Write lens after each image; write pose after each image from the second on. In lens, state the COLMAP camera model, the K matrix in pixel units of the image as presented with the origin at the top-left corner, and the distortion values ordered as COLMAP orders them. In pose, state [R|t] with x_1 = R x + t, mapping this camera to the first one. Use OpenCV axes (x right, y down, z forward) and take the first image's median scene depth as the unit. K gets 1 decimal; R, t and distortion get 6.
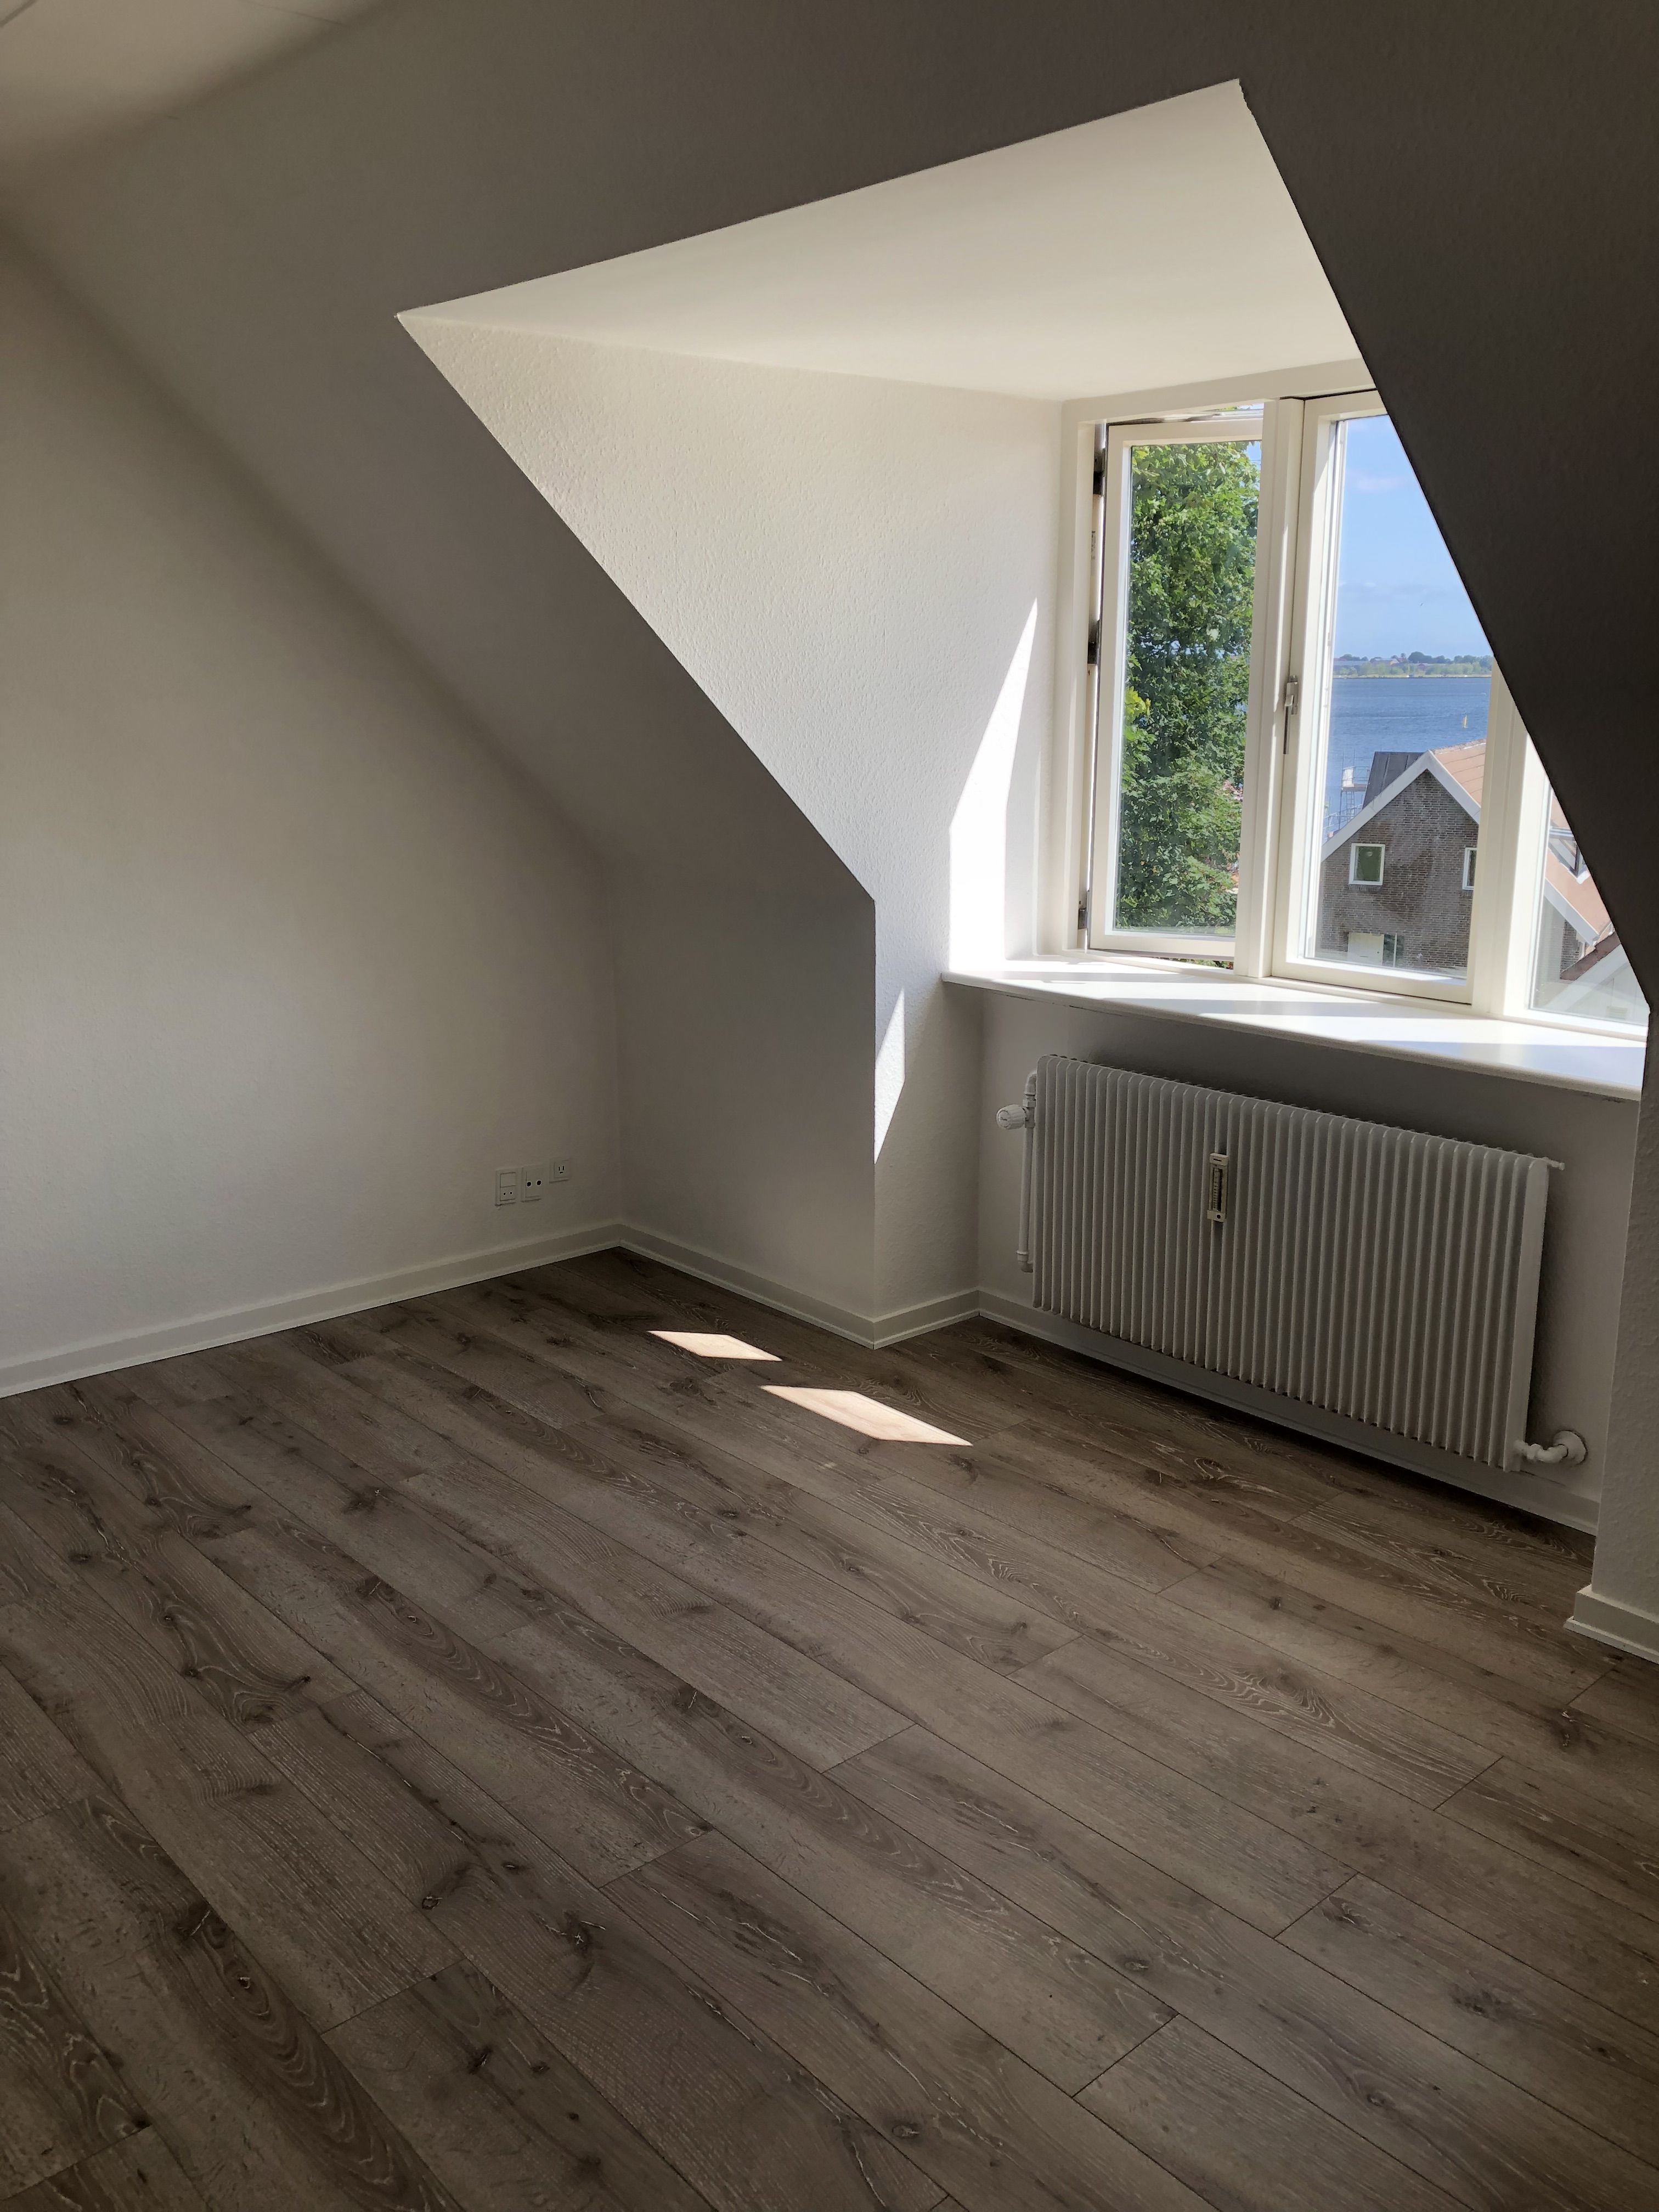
lens RADIAL K [[1796.7, 0, 838.0], [0, 1796.7, 1100.7], [0, 0, 1]] dist [0.027411, -0.012175]
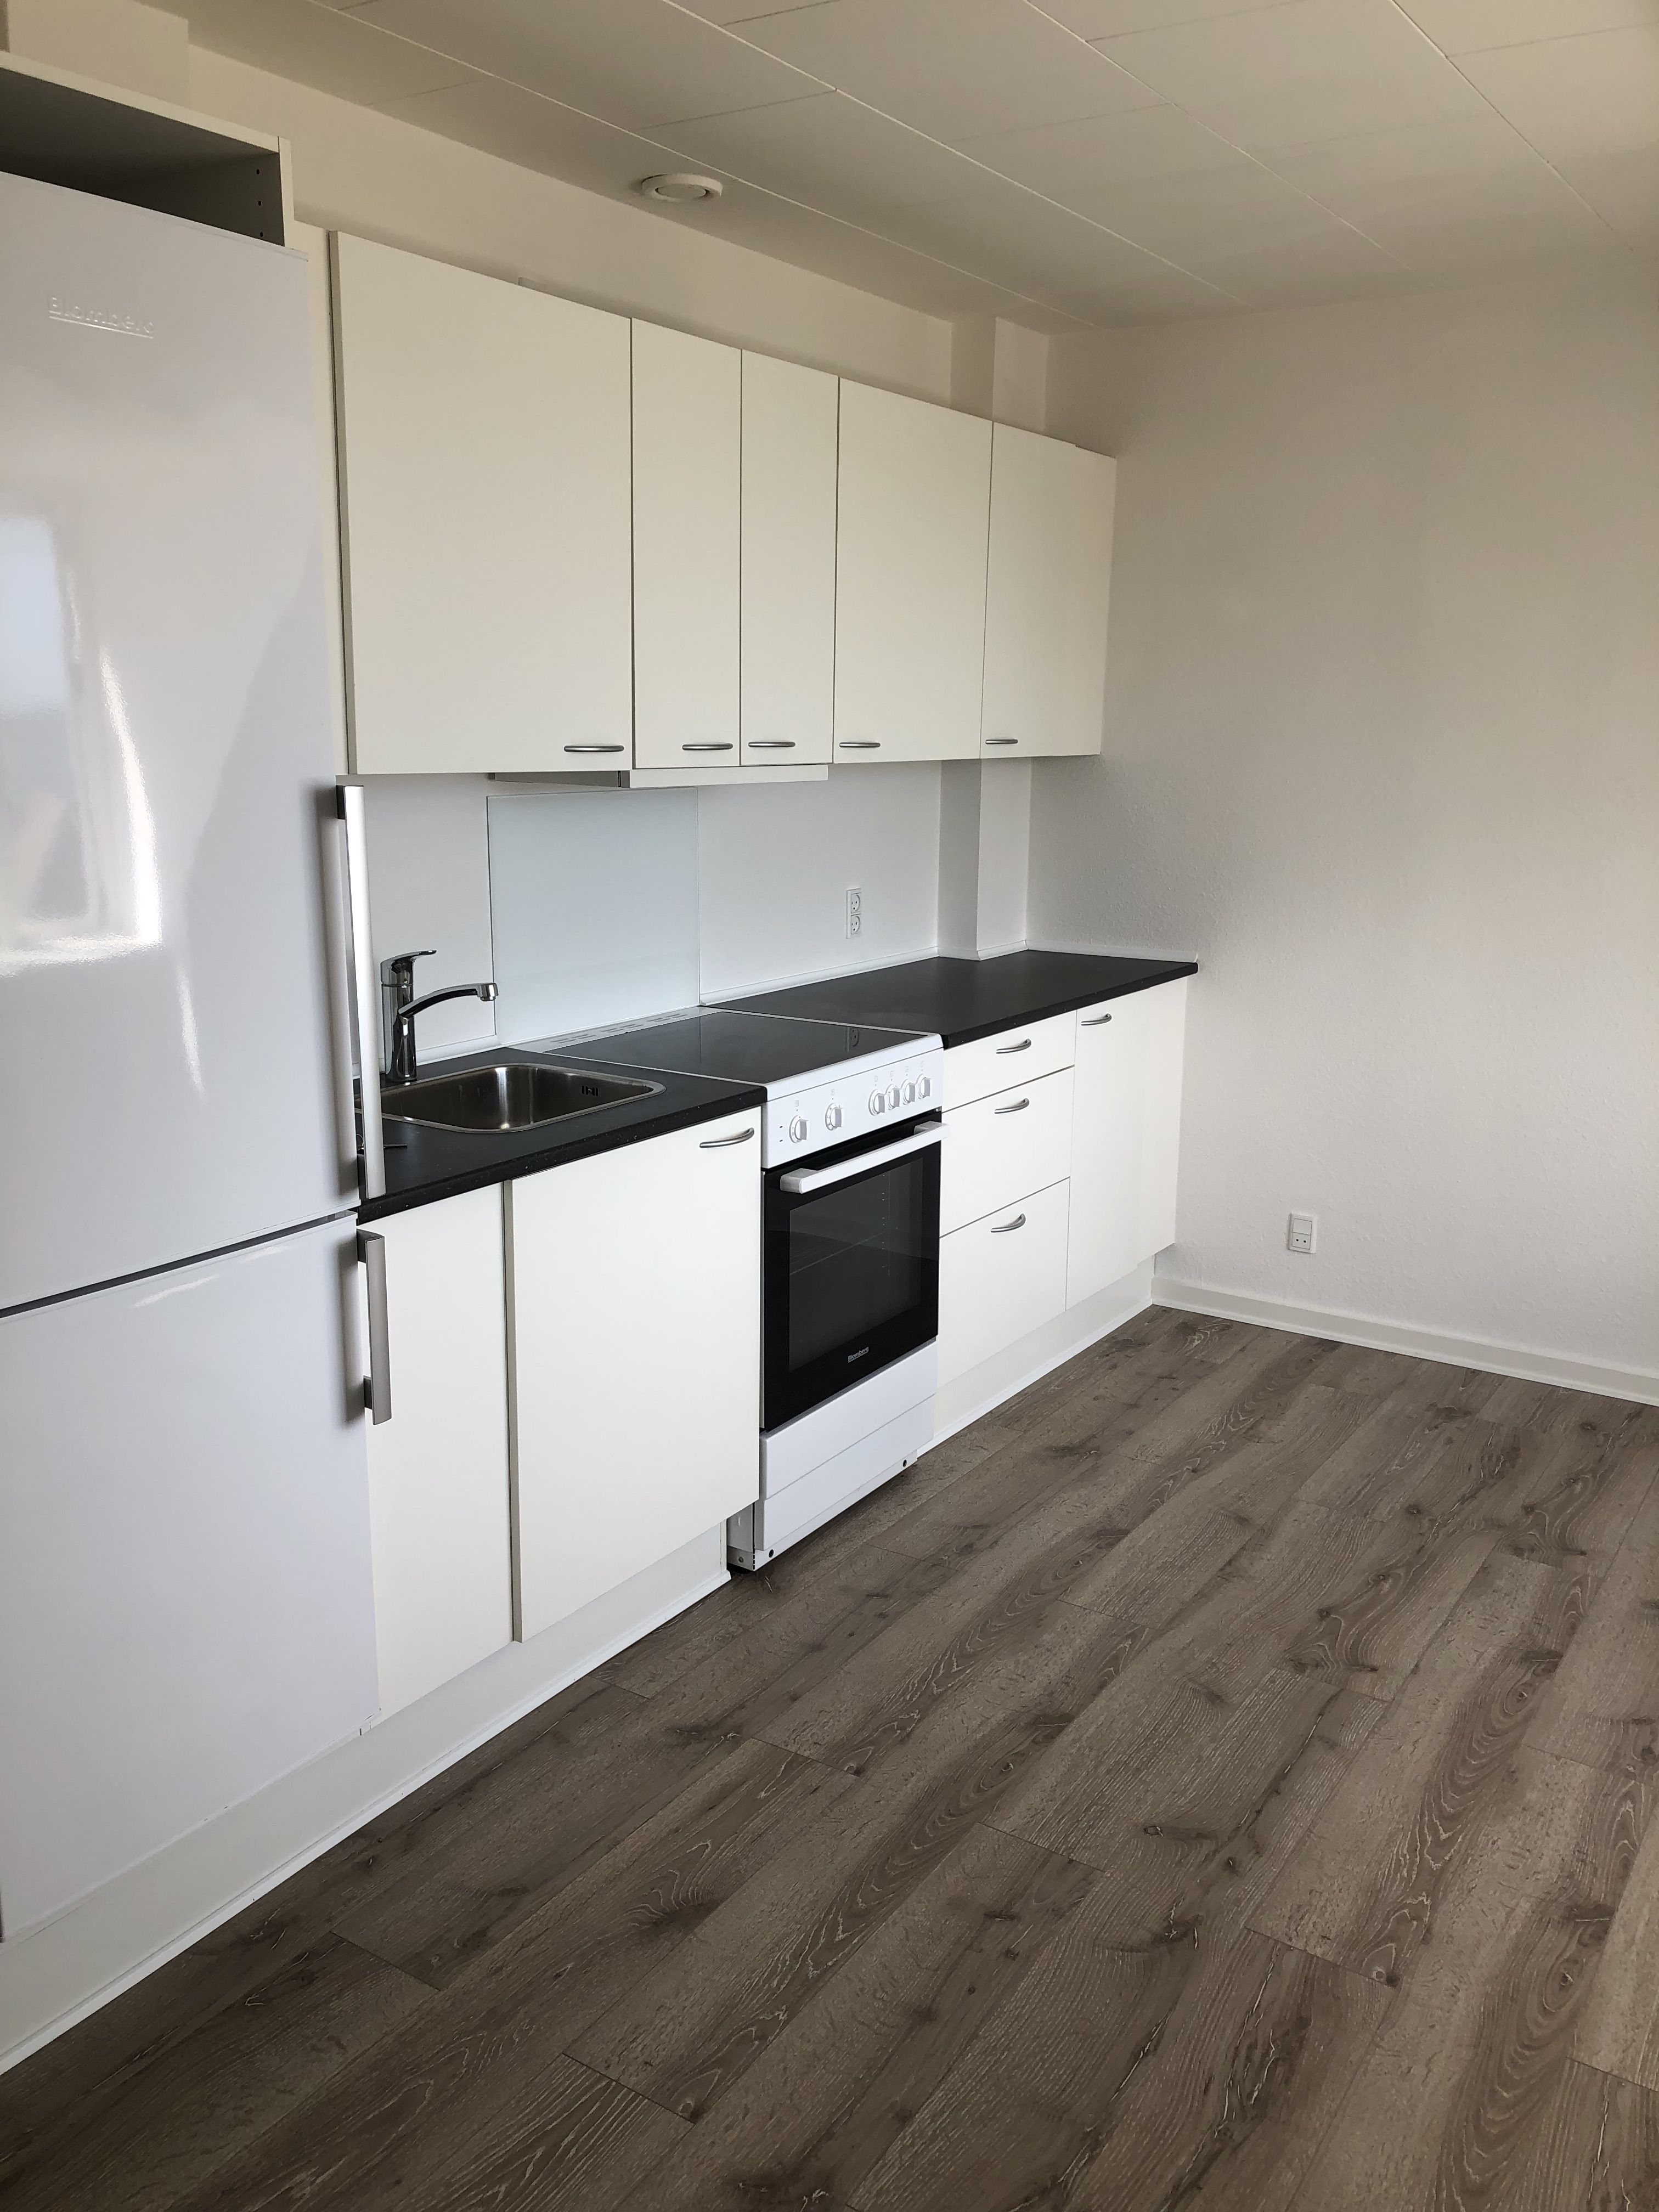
lens RADIAL K [[1796.7, 0, 844.6], [0, 1796.7, 1097.9], [0, 0, 1]] dist [0.027411, -0.012175]
pose [[0.256292, 0.203088, -0.945024, 0.623084], [-0.230253, 0.962362, 0.144369, -0.085392], [0.938775, 0.180594, 0.293408, 0.410939]]
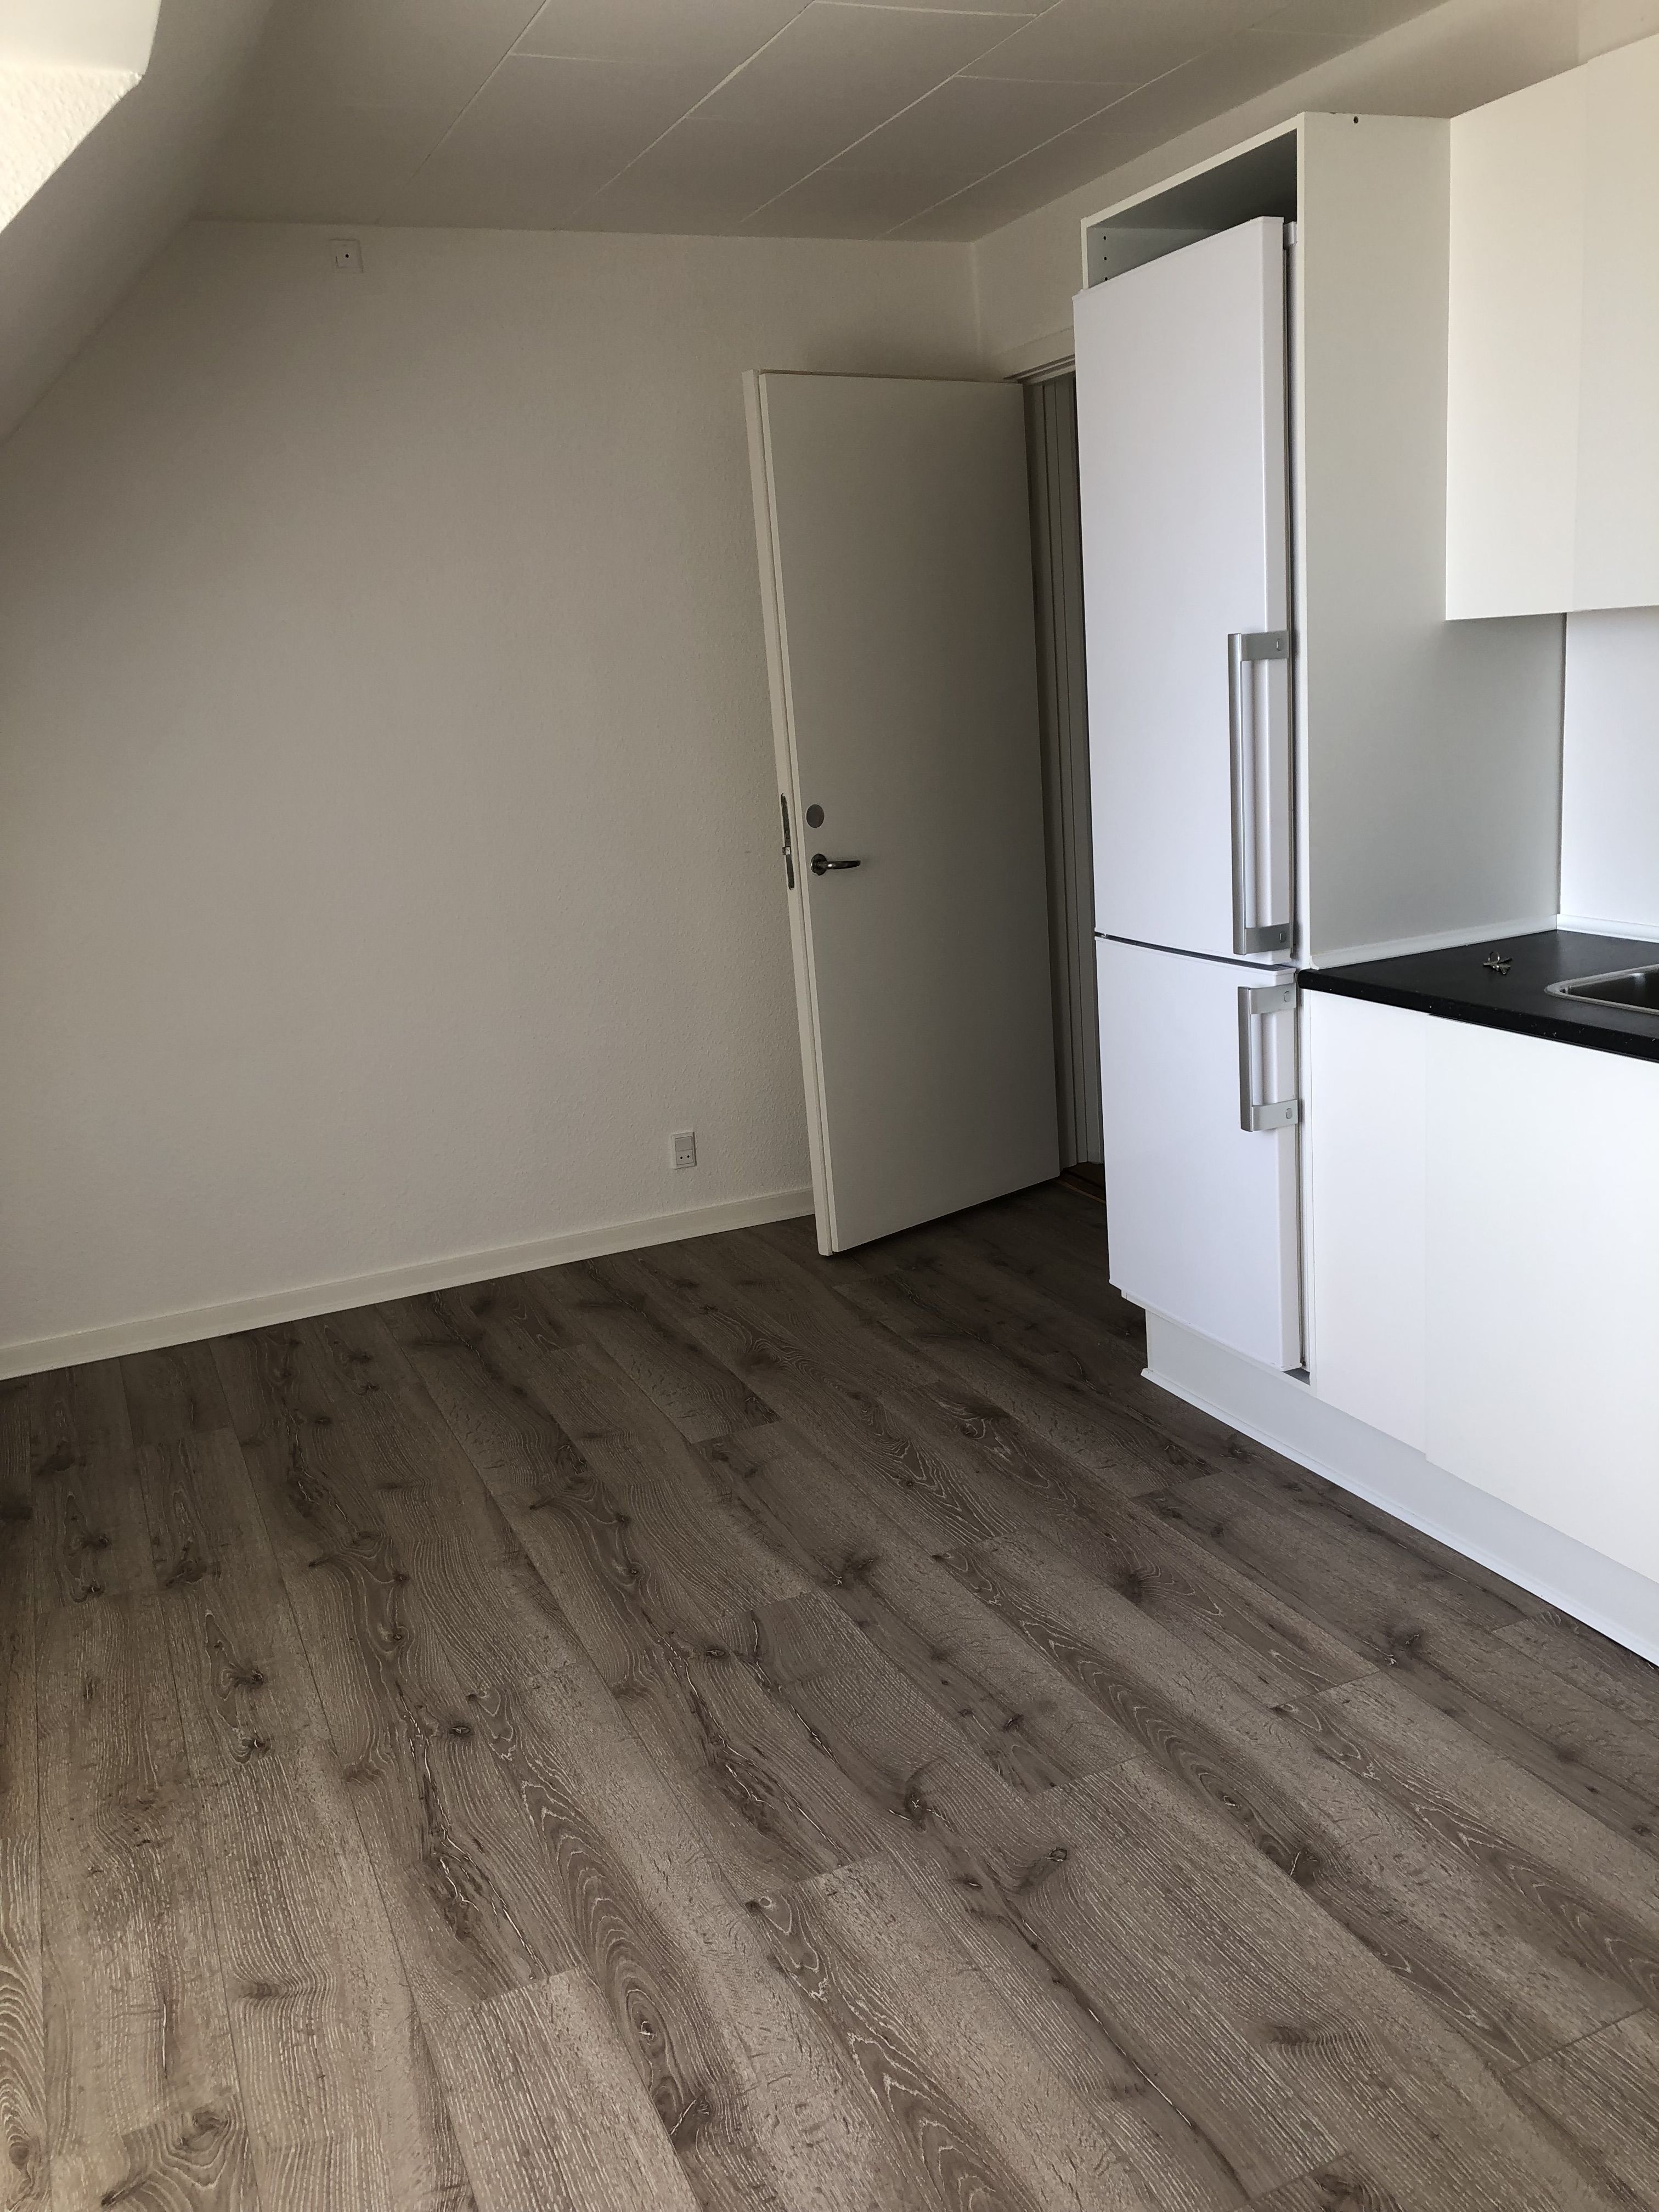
lens RADIAL K [[1796.7, 0, 840.9], [0, 1796.7, 1108.4], [0, 0, 1]] dist [0.027411, -0.012175]
pose [[-0.949146, -0.006417, 0.314770, -0.393310], [0.143342, 0.881349, 0.450197, -0.331345], [-0.280311, 0.472422, -0.835609, 1.560141]]
